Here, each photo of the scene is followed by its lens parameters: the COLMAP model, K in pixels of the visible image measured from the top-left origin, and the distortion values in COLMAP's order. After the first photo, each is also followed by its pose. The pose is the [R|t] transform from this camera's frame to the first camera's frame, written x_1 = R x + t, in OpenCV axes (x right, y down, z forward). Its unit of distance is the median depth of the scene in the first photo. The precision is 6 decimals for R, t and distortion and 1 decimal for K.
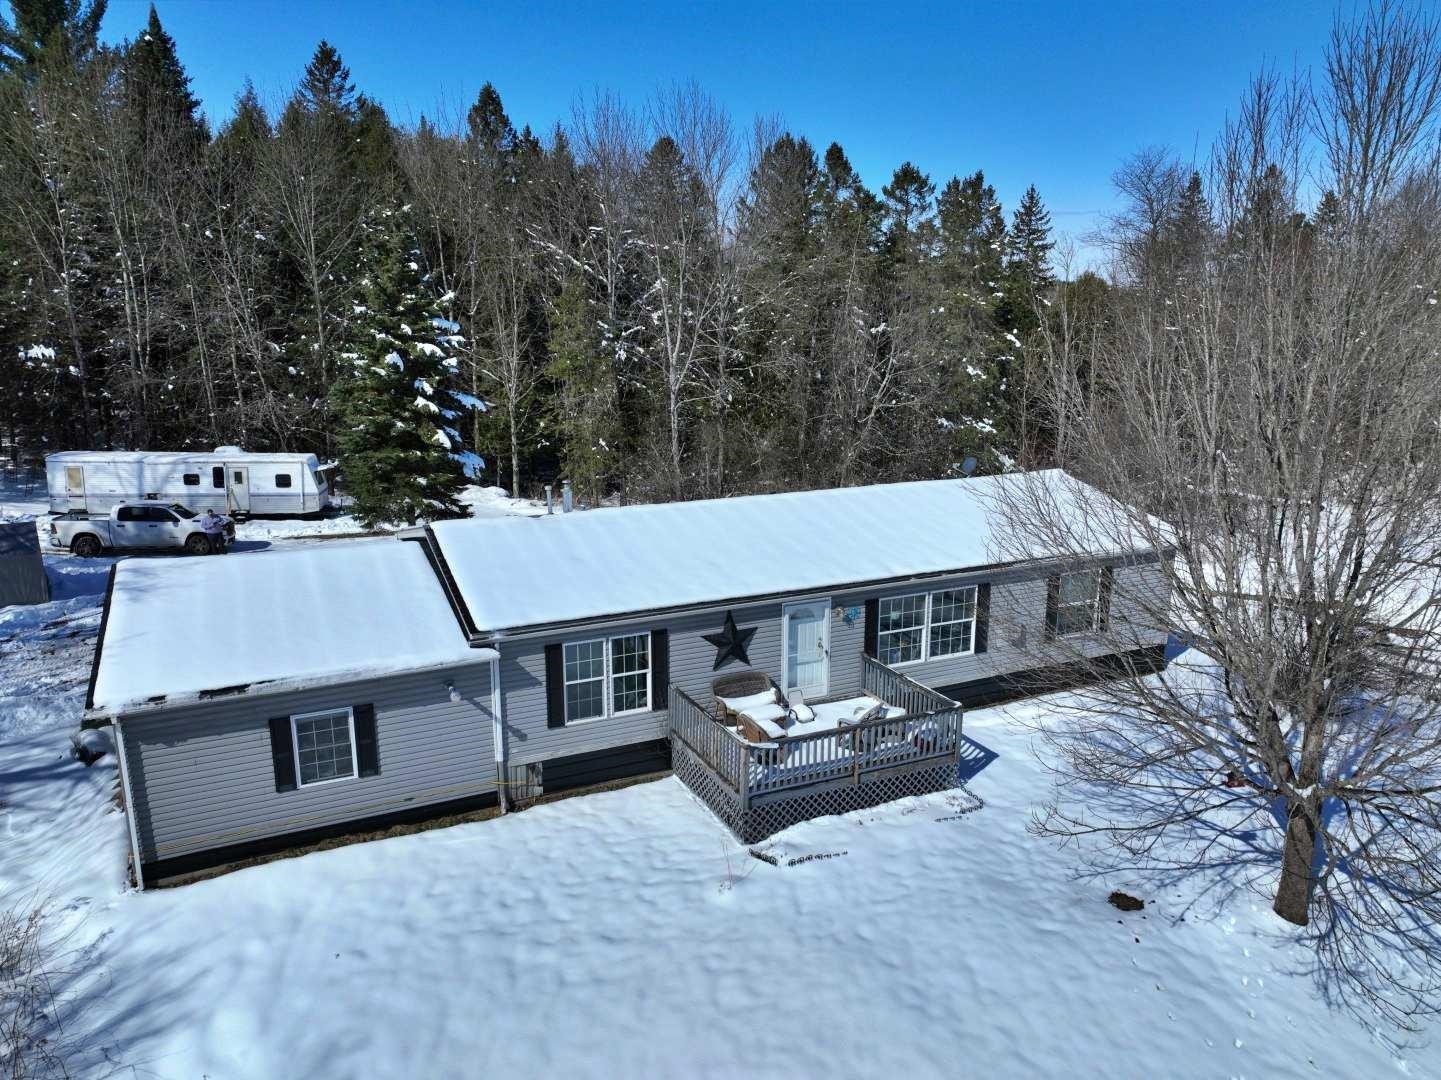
lens RADIAL K [[1015.7, 0, 720.5], [0, 1015.7, 540.0], [0, 0, 1]] dist [0.003795, 0.009343]
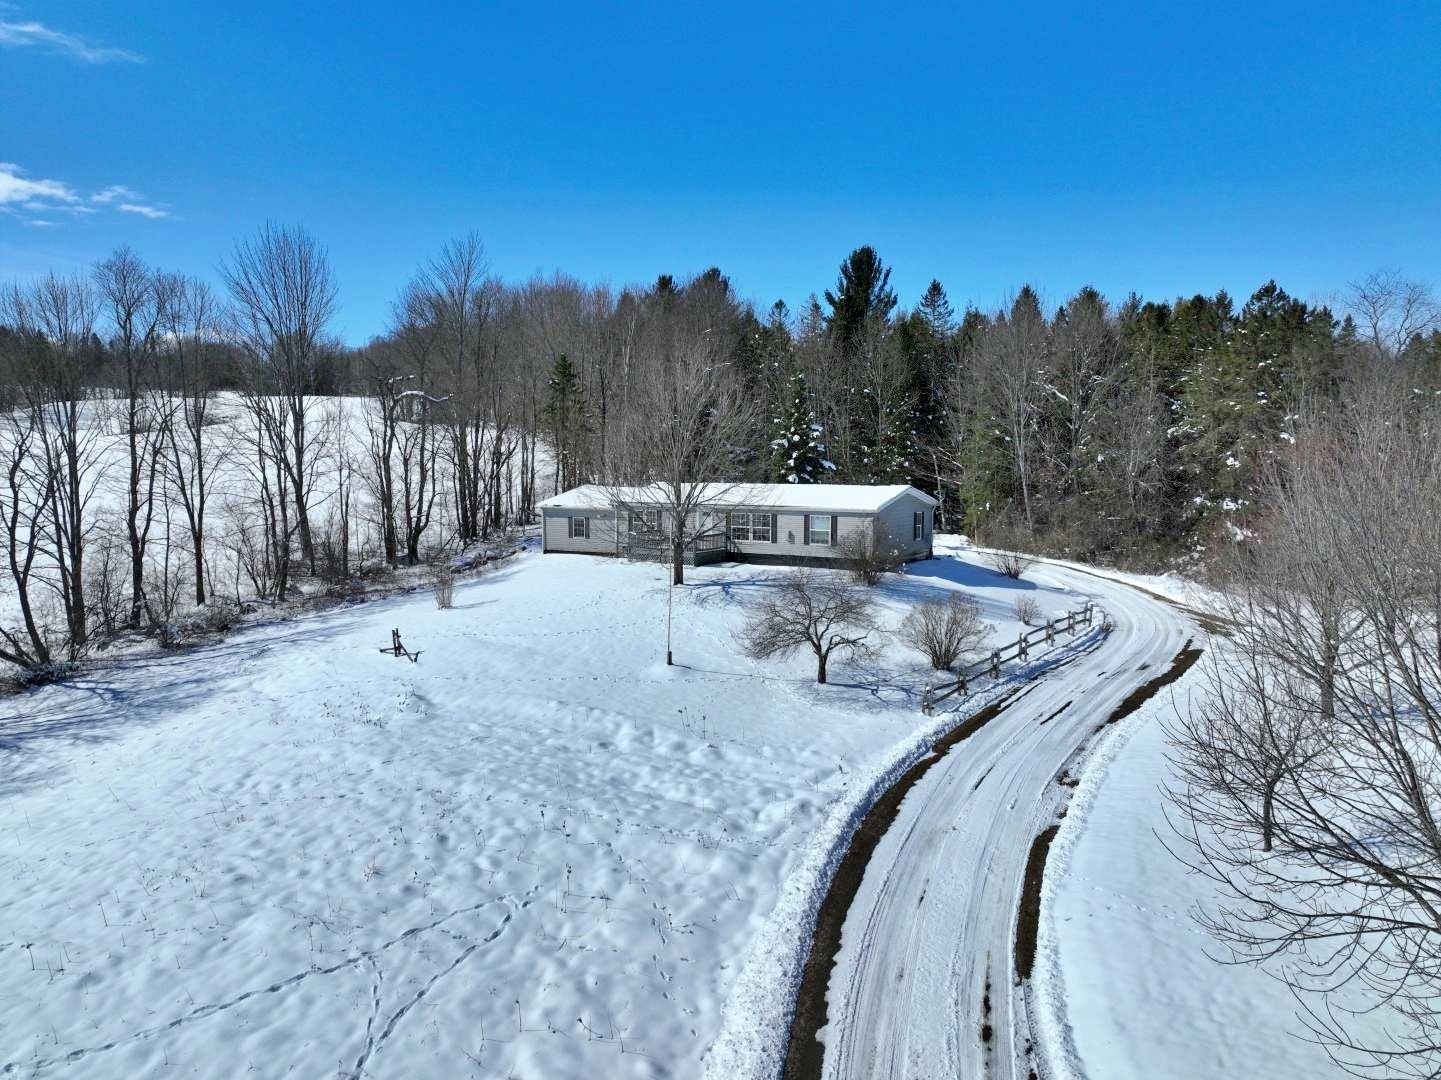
lens RADIAL K [[1012.5, 0, 720.5], [0, 1012.5, 540.0], [0, 0, 1]] dist [-0.011662, 0.024040]
pose [[0.548624, 0.064876, -0.833548, 2.644243], [-0.184759, 0.981744, -0.045194, 0.284493], [0.815399, 0.178800, 0.550595, -0.528169]]
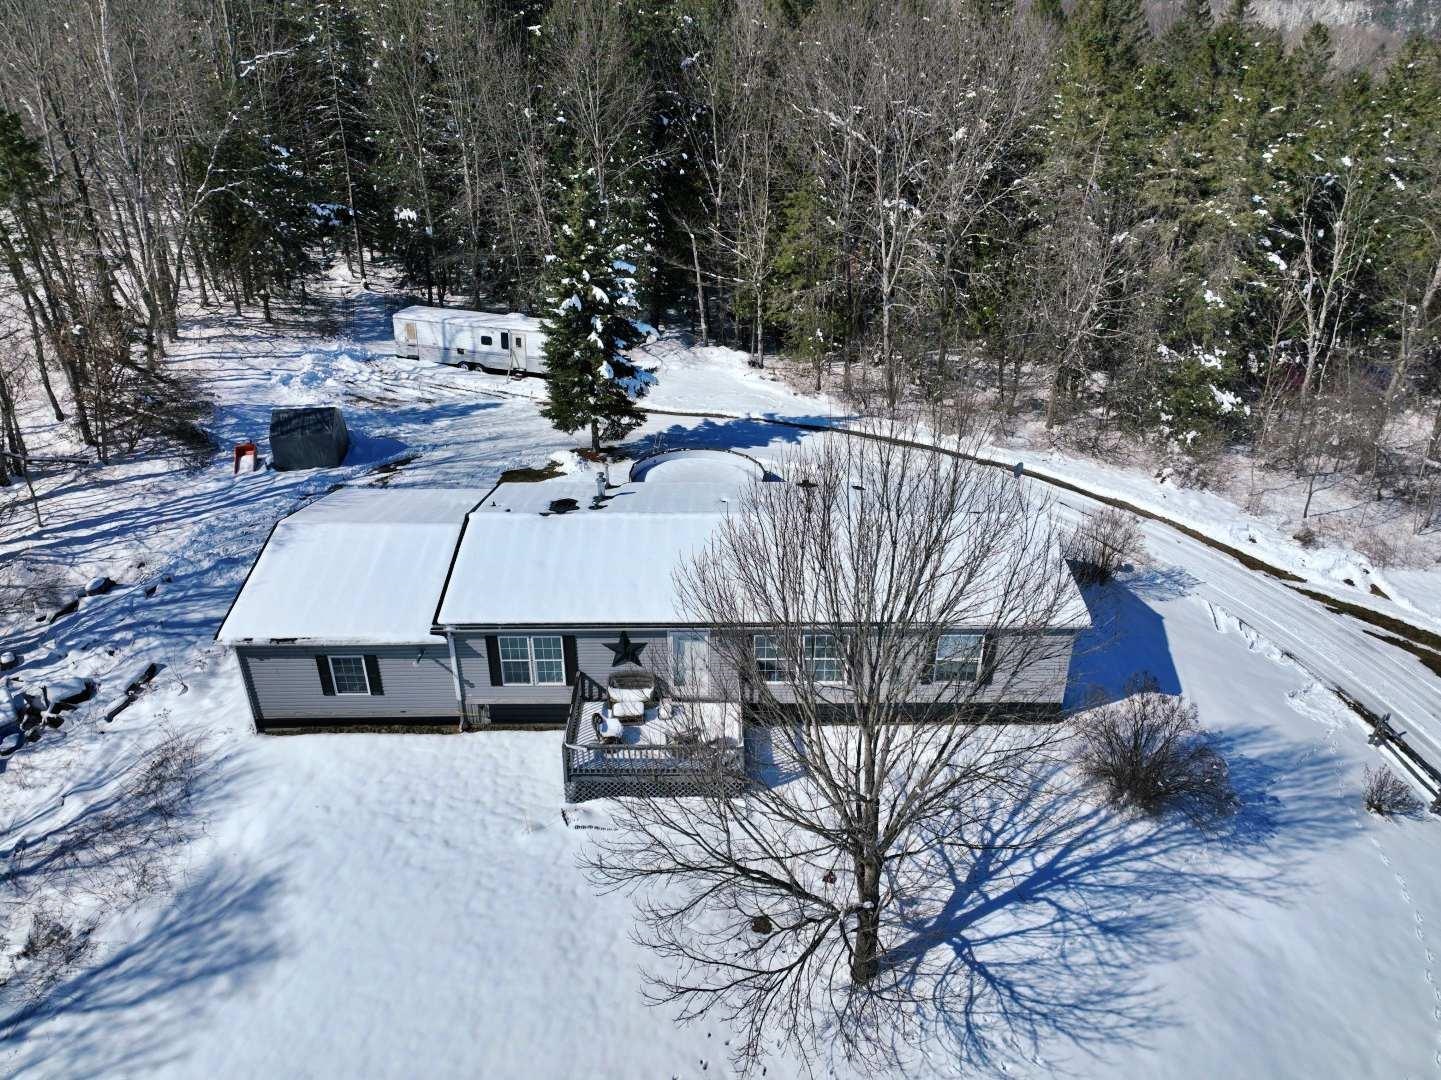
lens RADIAL K [[1015.7, 0, 720.5], [0, 1015.7, 540.0], [0, 0, 1]] dist [0.003795, 0.009343]
pose [[0.907738, 0.189063, -0.374523, 0.641644], [-0.091713, 0.960536, 0.262601, -0.433704], [0.409391, -0.204024, 0.889254, -0.140406]]
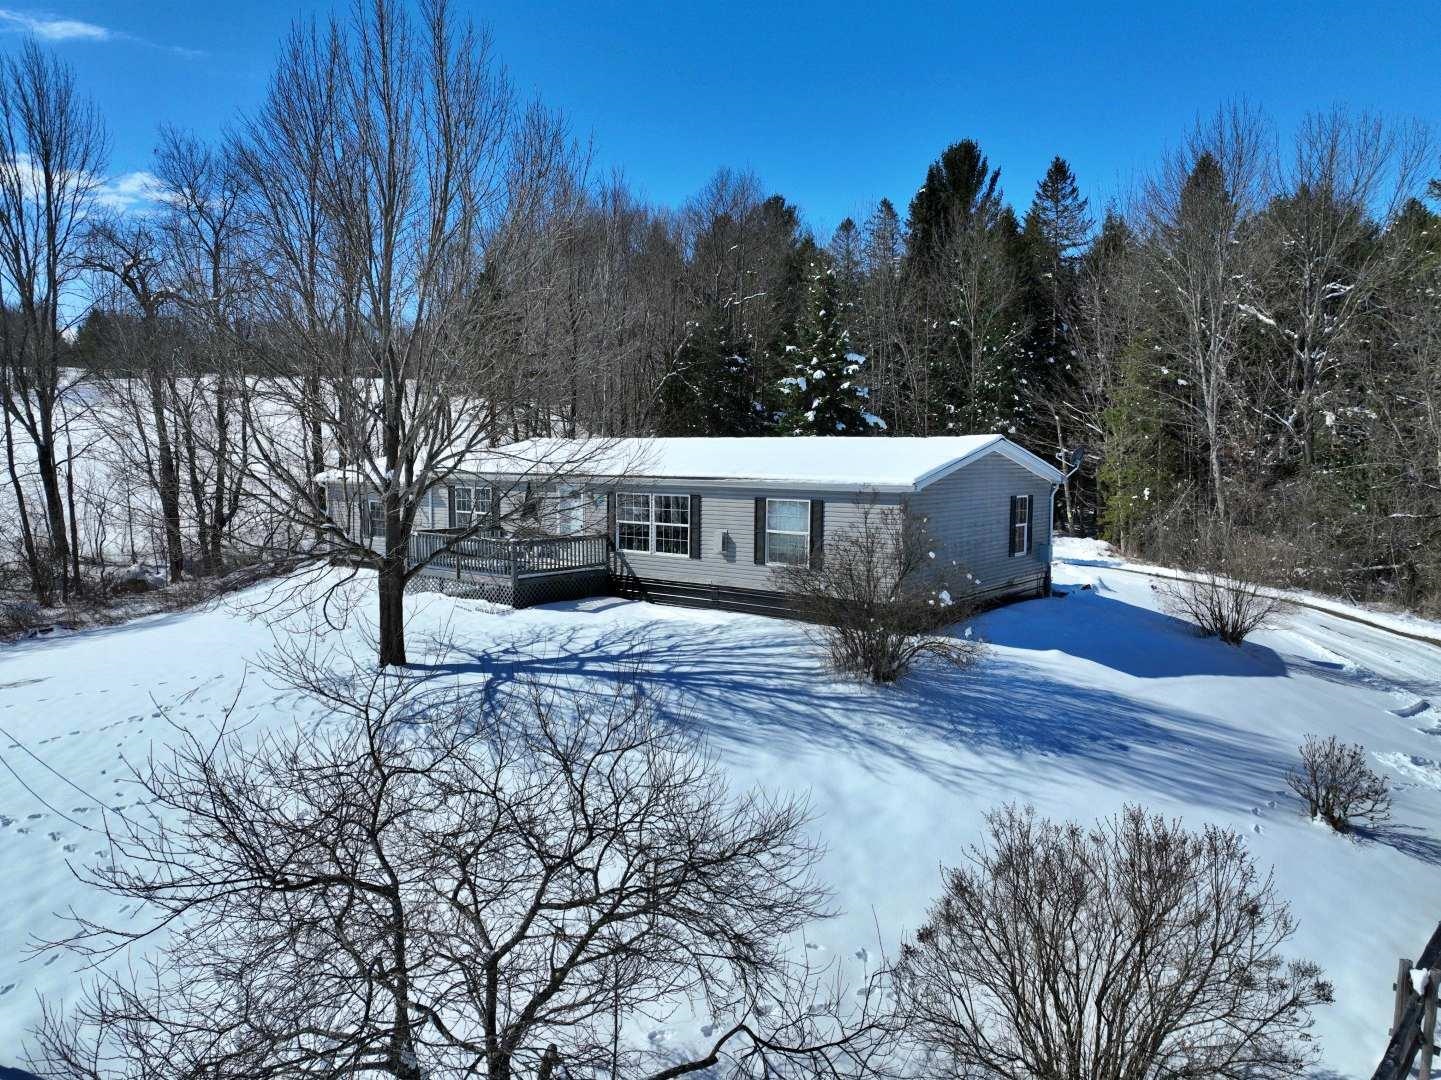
lens RADIAL K [[1015.7, 0, 720.5], [0, 1015.7, 540.0], [0, 0, 1]] dist [0.003795, 0.009343]
pose [[0.453458, 0.078243, -0.887836, 1.513207], [-0.203599, 0.978894, -0.017719, 0.126551], [0.867711, 0.188797, 0.459818, 0.604933]]
